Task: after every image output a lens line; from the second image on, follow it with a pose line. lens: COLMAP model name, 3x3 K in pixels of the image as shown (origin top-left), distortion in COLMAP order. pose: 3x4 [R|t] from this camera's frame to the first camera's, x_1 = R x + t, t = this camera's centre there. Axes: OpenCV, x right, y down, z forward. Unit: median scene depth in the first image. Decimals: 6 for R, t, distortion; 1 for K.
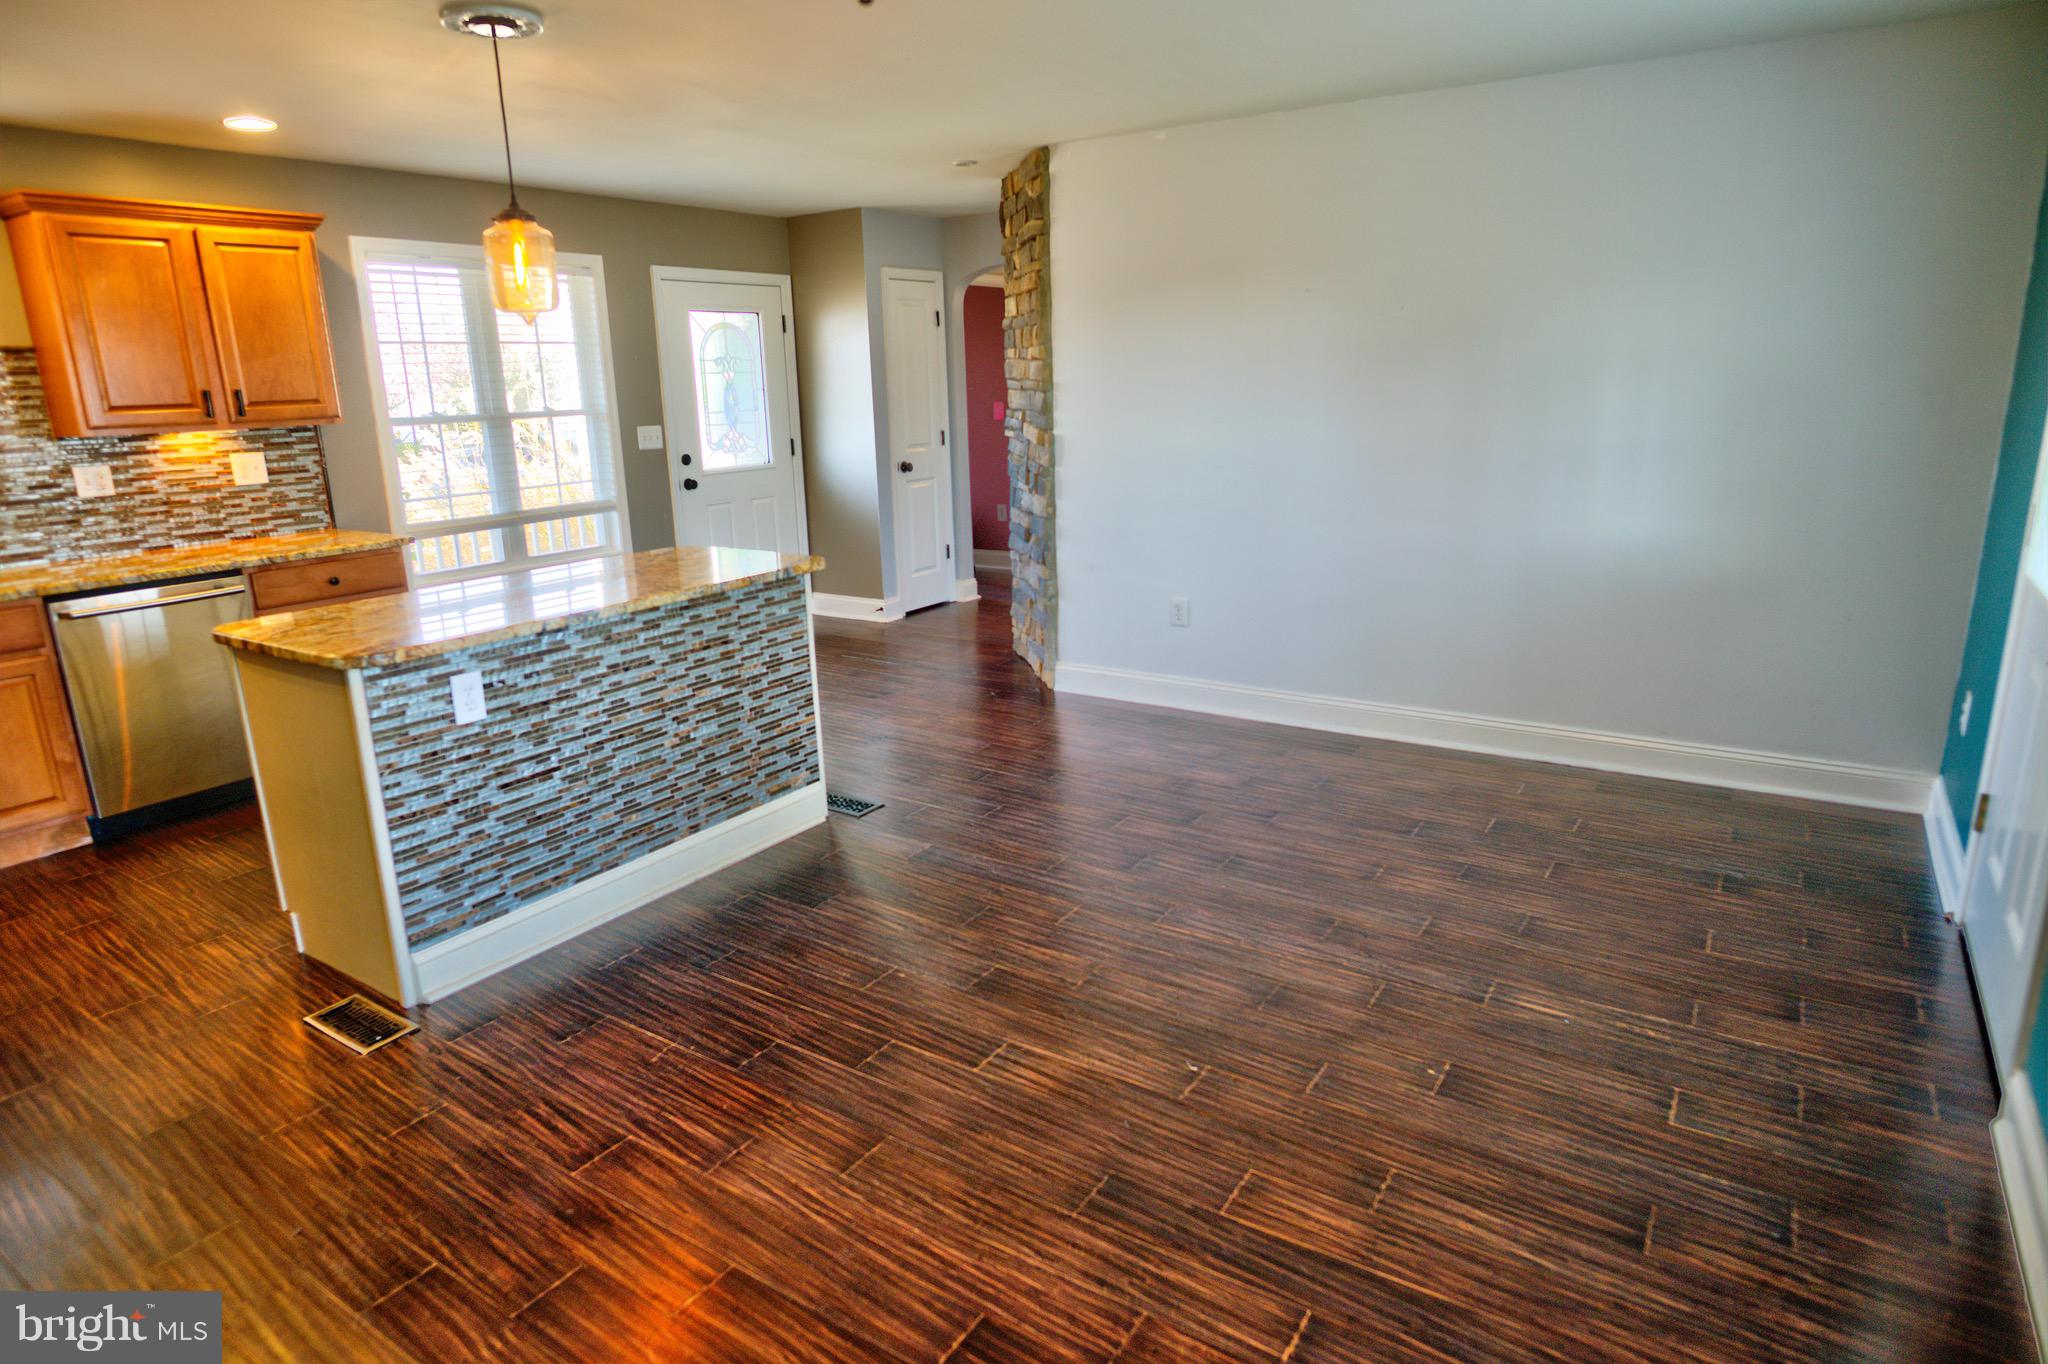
lens RADIAL K [[1173.1, 0, 1026.6], [0, 1173.1, 679.3], [0, 0, 1]] dist [-0.041558, 0.017529]
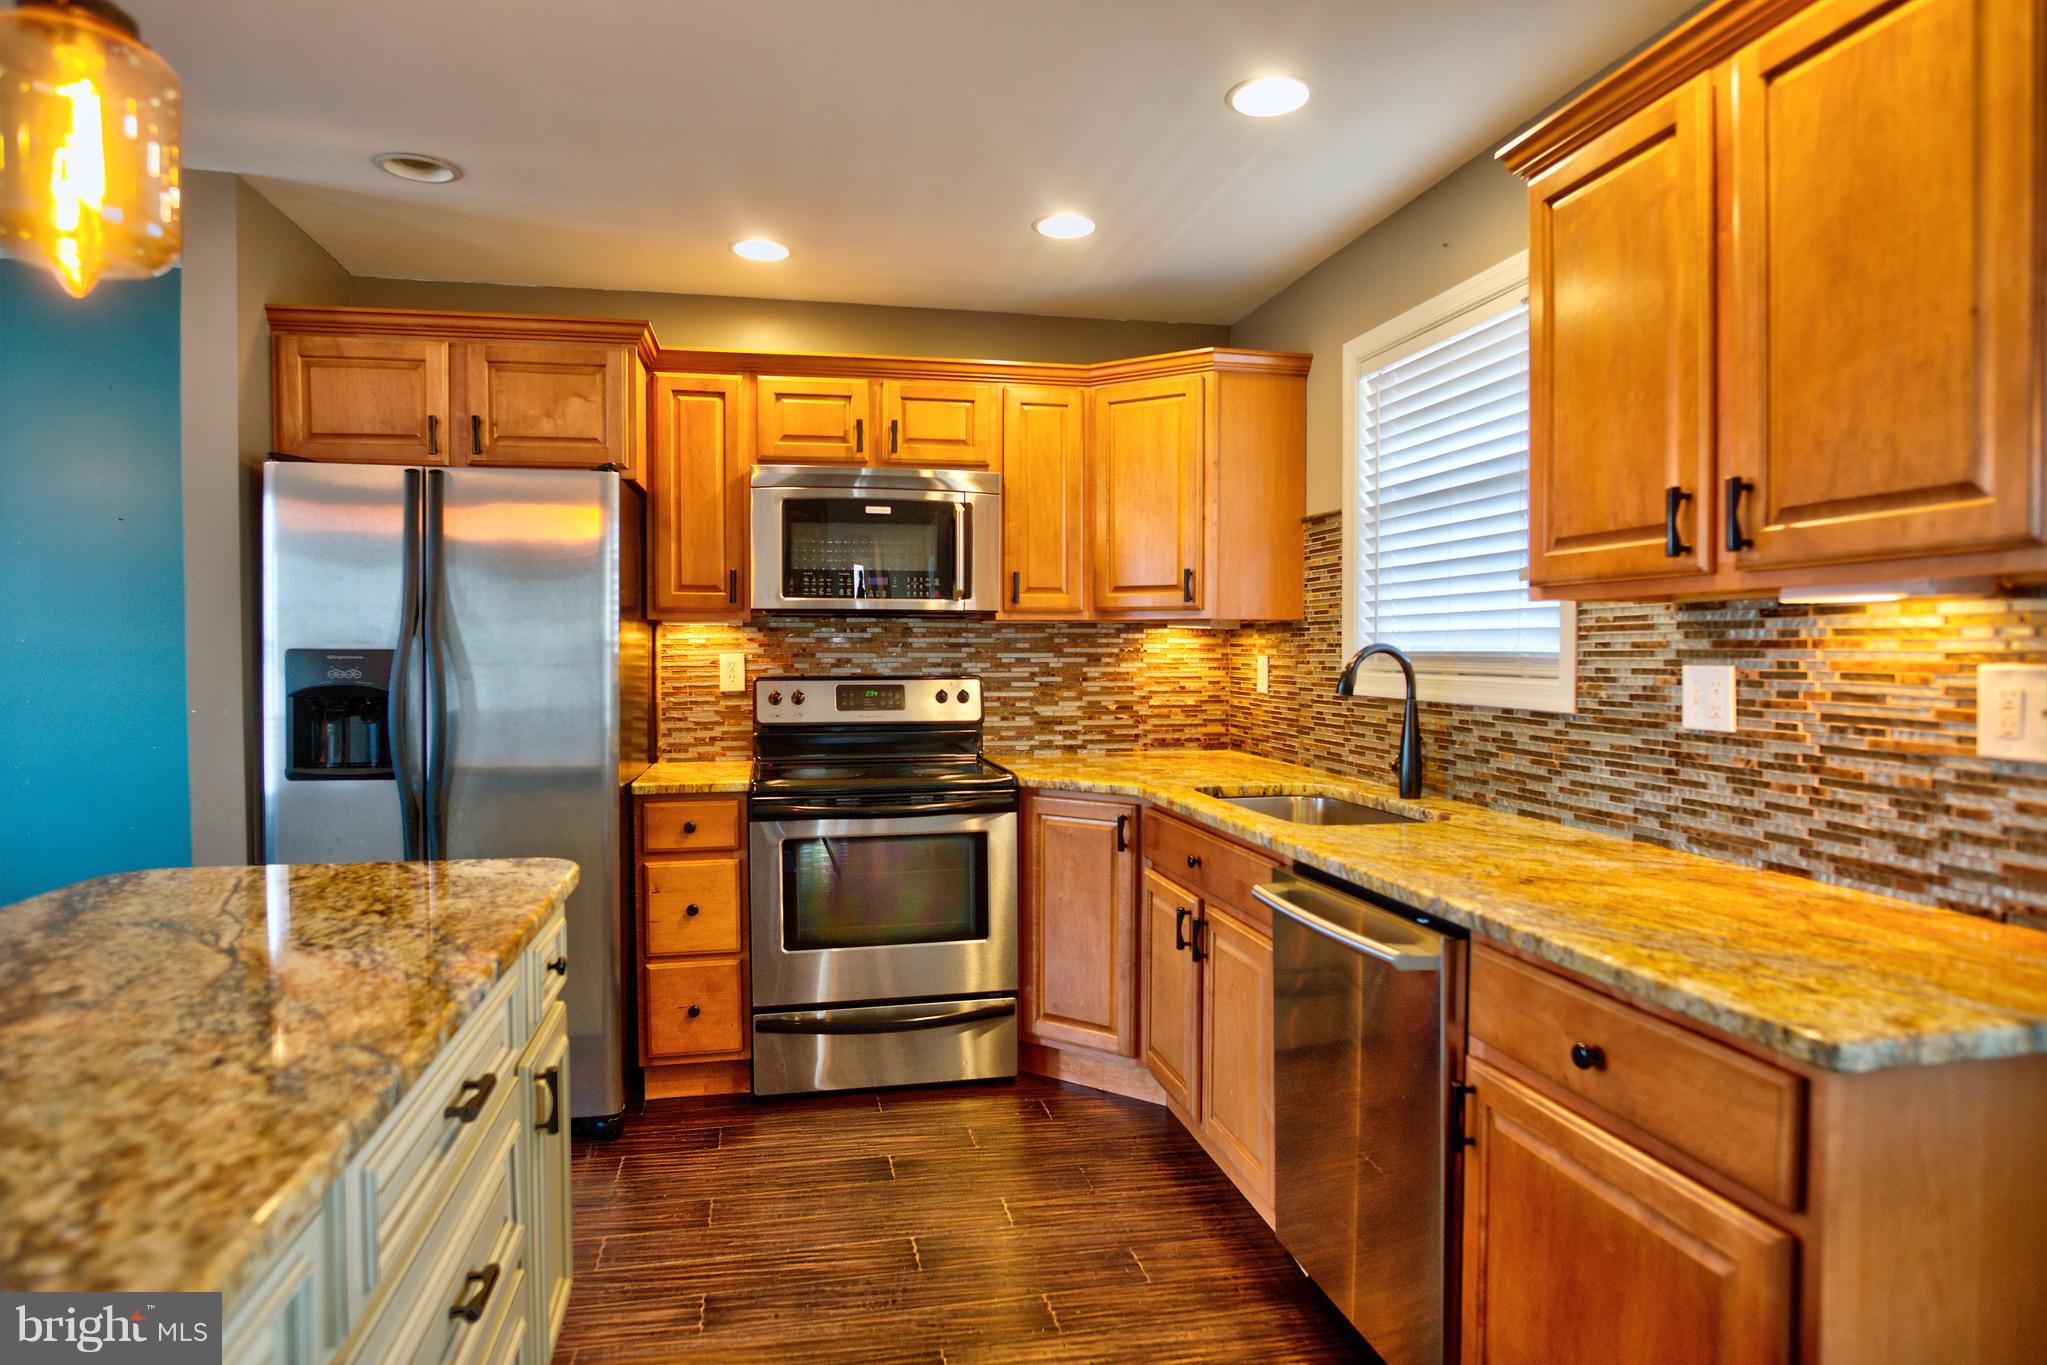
lens RADIAL K [[1172.5, 0, 1026.1], [0, 1172.5, 679.8], [0, 0, 1]] dist [-0.041558, 0.017529]
pose [[-0.697565, 0.042624, -0.715252, -0.314623], [-0.164724, 0.961952, 0.217976, -0.266971], [0.697330, 0.269872, -0.664003, 1.260914]]
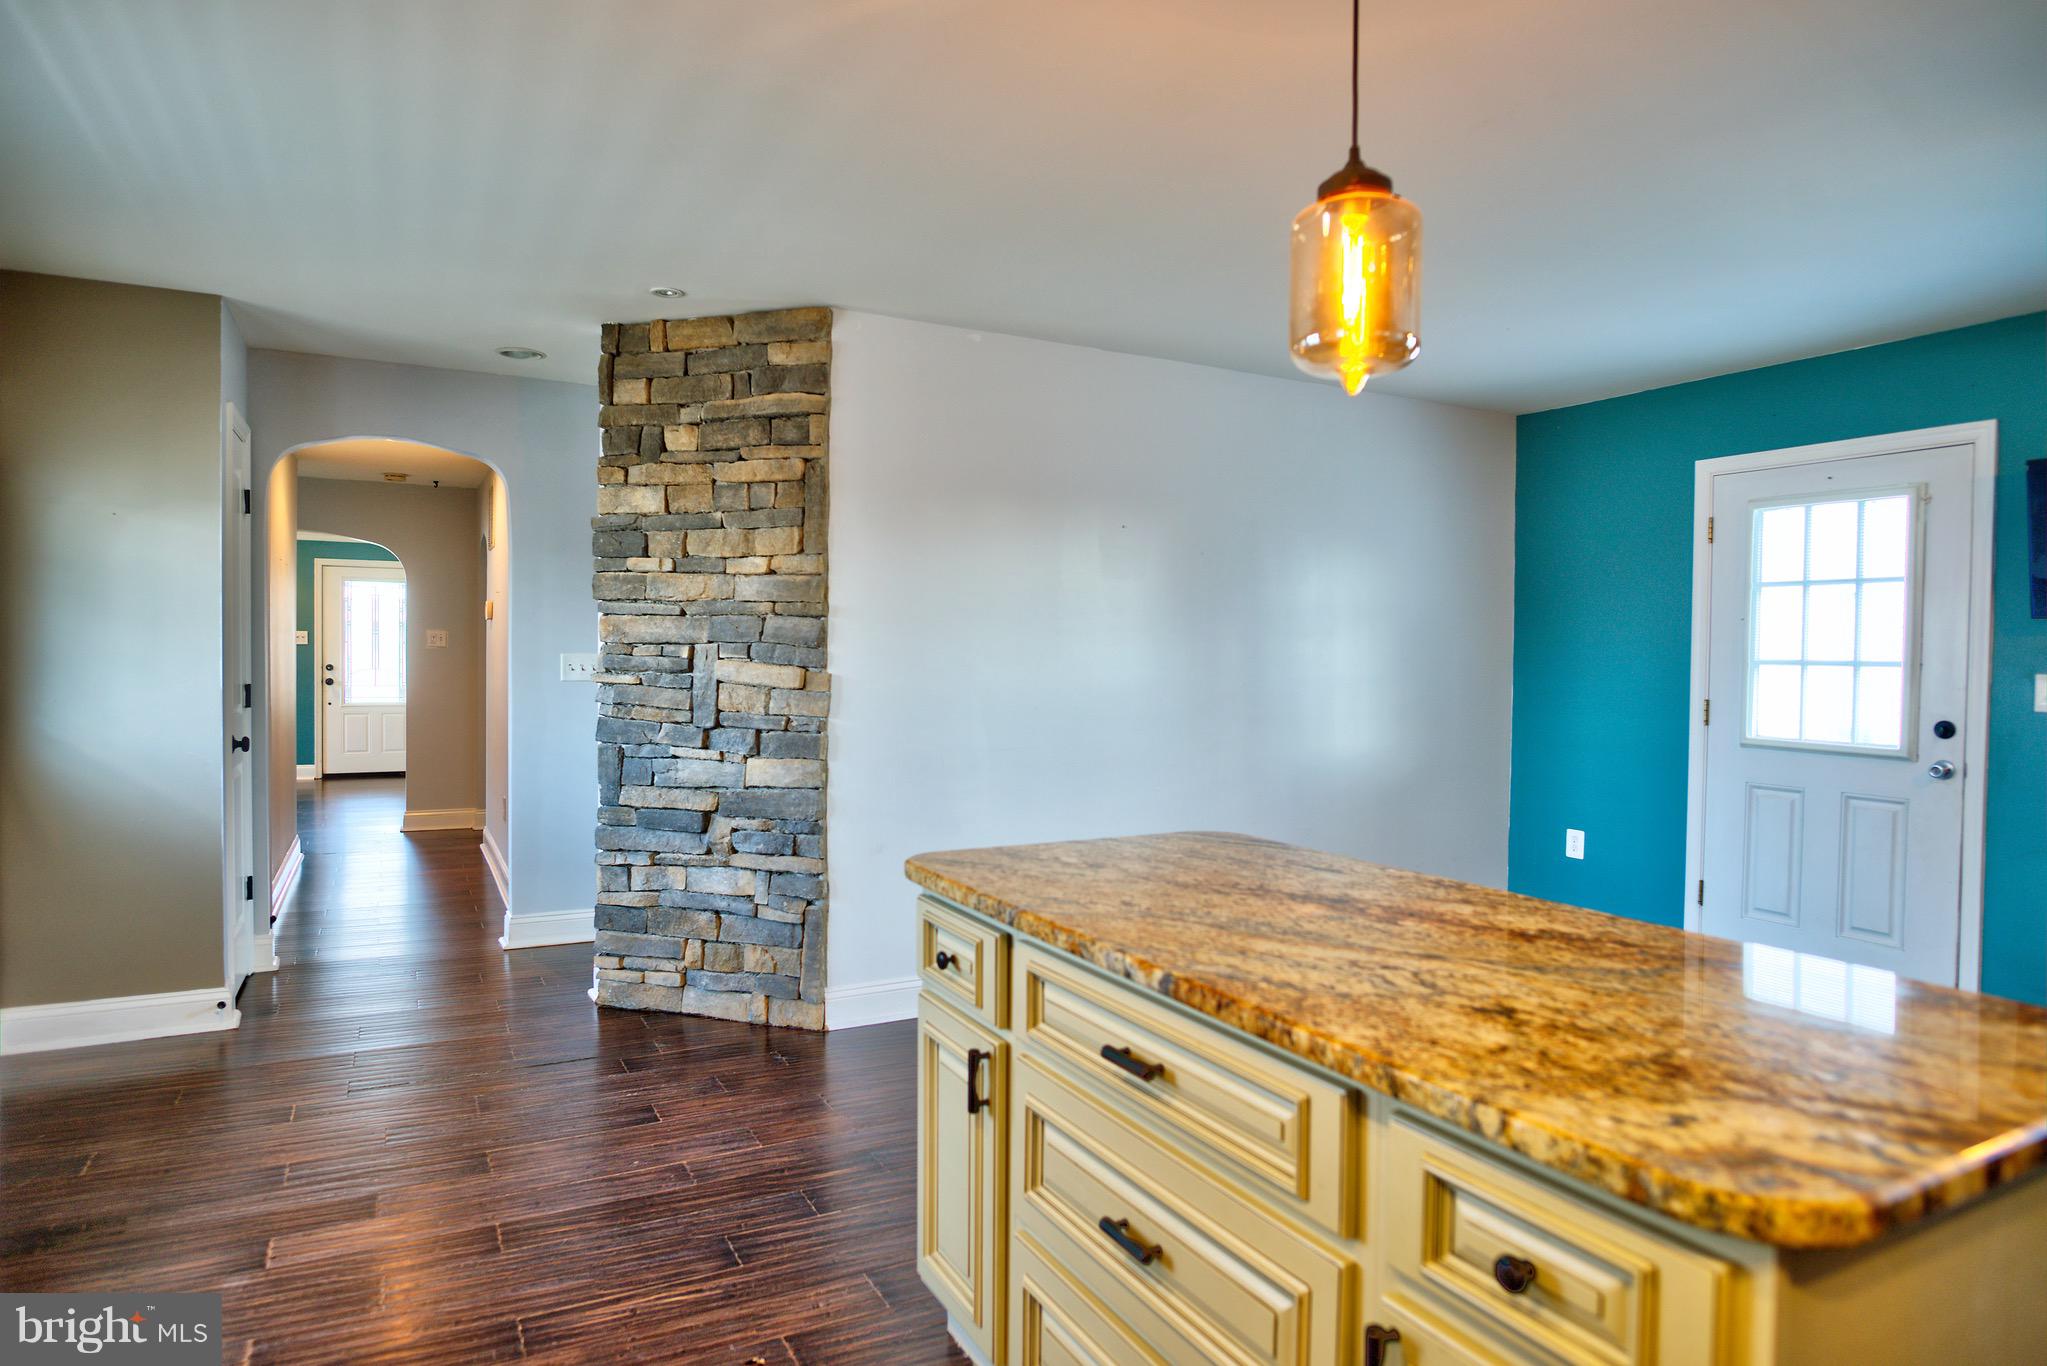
lens RADIAL K [[1172.5, 0, 1026.1], [0, 1172.5, 680.3], [0, 0, 1]] dist [-0.041558, 0.017529]
pose [[0.474936, 0.010024, 0.879963, -0.790947], [0.201034, 0.972259, -0.119578, -0.128968], [-0.856751, 0.233694, 0.459745, 0.777685]]
